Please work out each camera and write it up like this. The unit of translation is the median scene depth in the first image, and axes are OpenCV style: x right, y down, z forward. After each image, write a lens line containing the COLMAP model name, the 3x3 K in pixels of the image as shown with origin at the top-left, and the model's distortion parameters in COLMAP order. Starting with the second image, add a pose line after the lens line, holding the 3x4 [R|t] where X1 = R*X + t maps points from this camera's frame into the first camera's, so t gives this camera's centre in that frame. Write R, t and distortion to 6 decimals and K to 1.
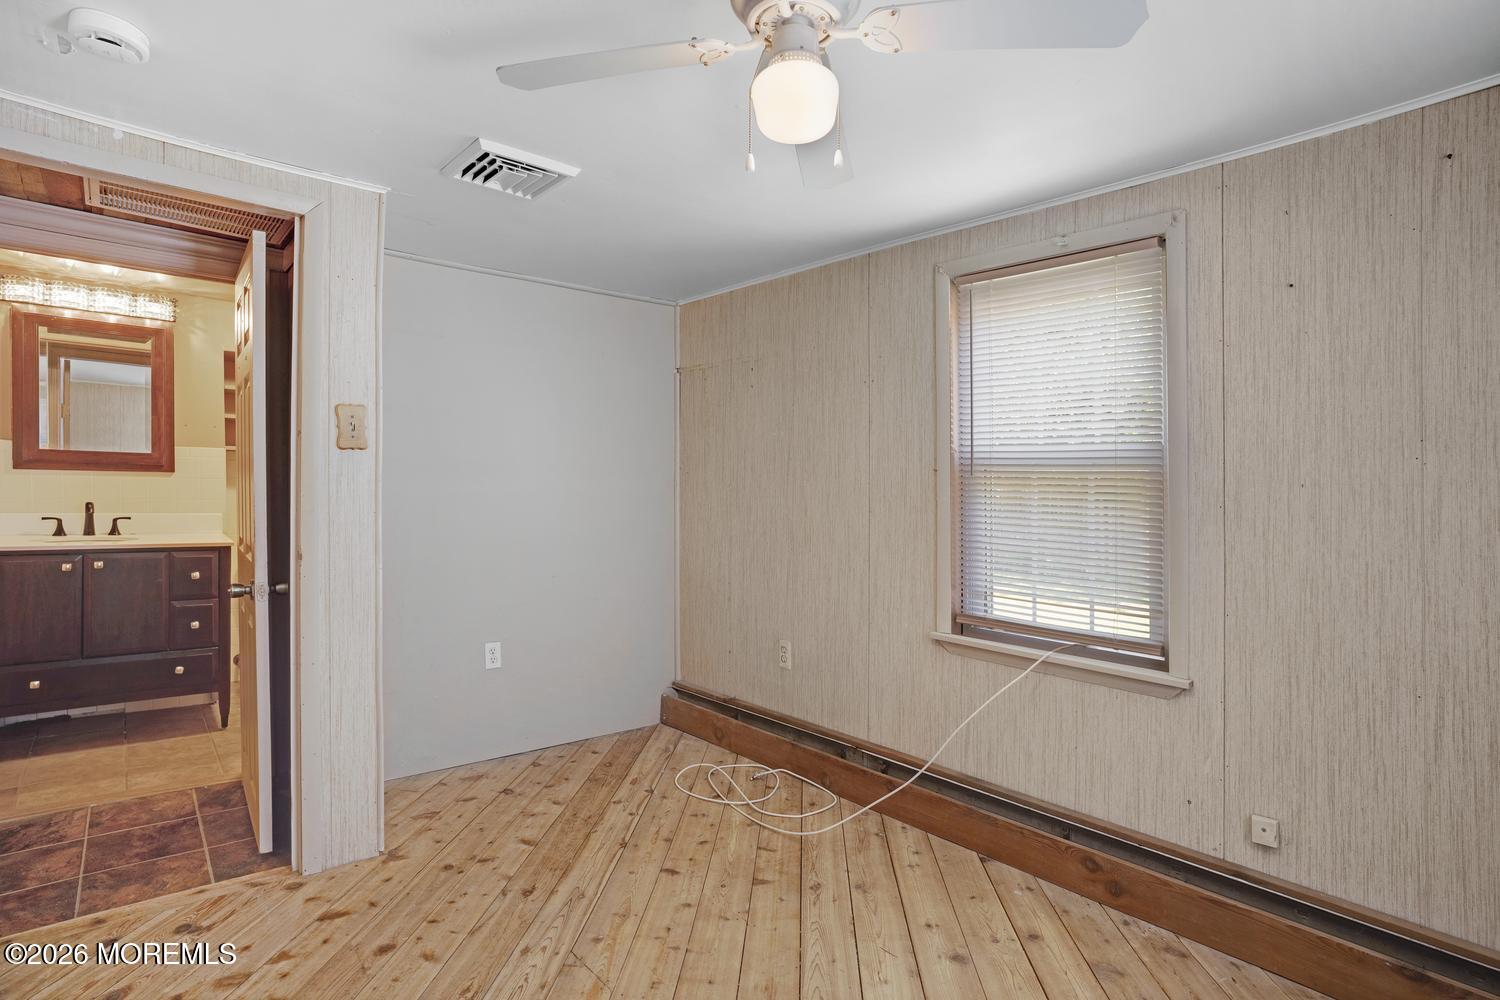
lens RADIAL K [[764.1, 0, 755.5], [0, 764.1, 490.6], [0, 0, 1]] dist [-0.038149, 0.011793]
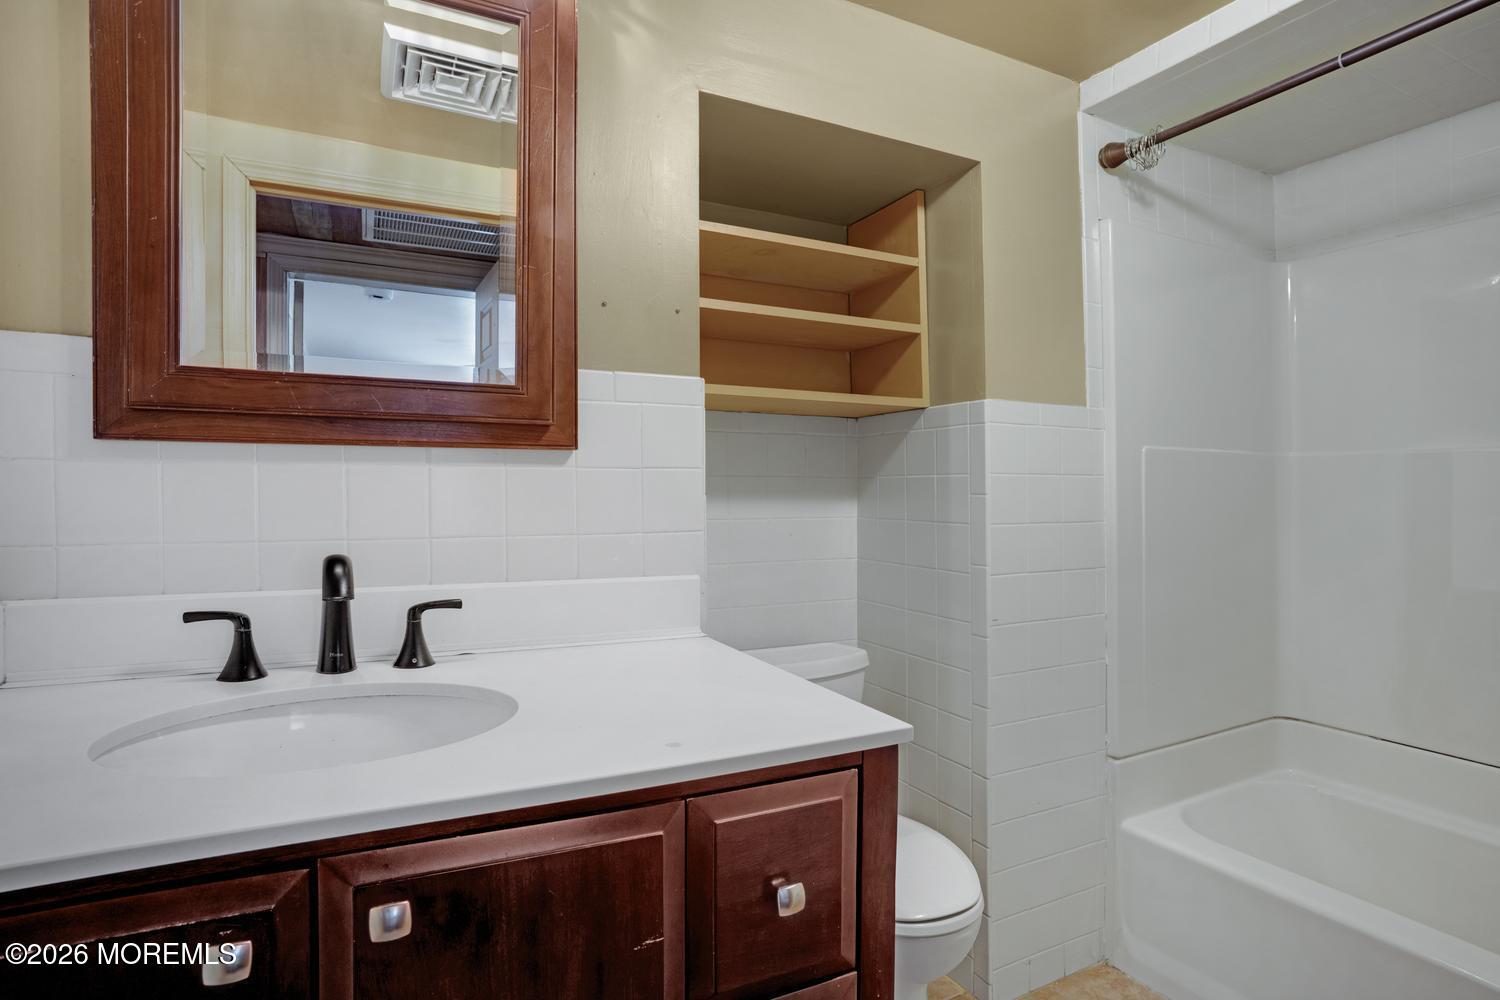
lens RADIAL K [[764.1, 0, 754.8], [0, 764.1, 494.0], [0, 0, 1]] dist [-0.038149, 0.011793]
pose [[0.974790, -0.037817, -0.219896, -0.635670], [0.028322, 0.998532, -0.046171, 0.010471], [0.221319, 0.038779, 0.974430, 0.712294]]
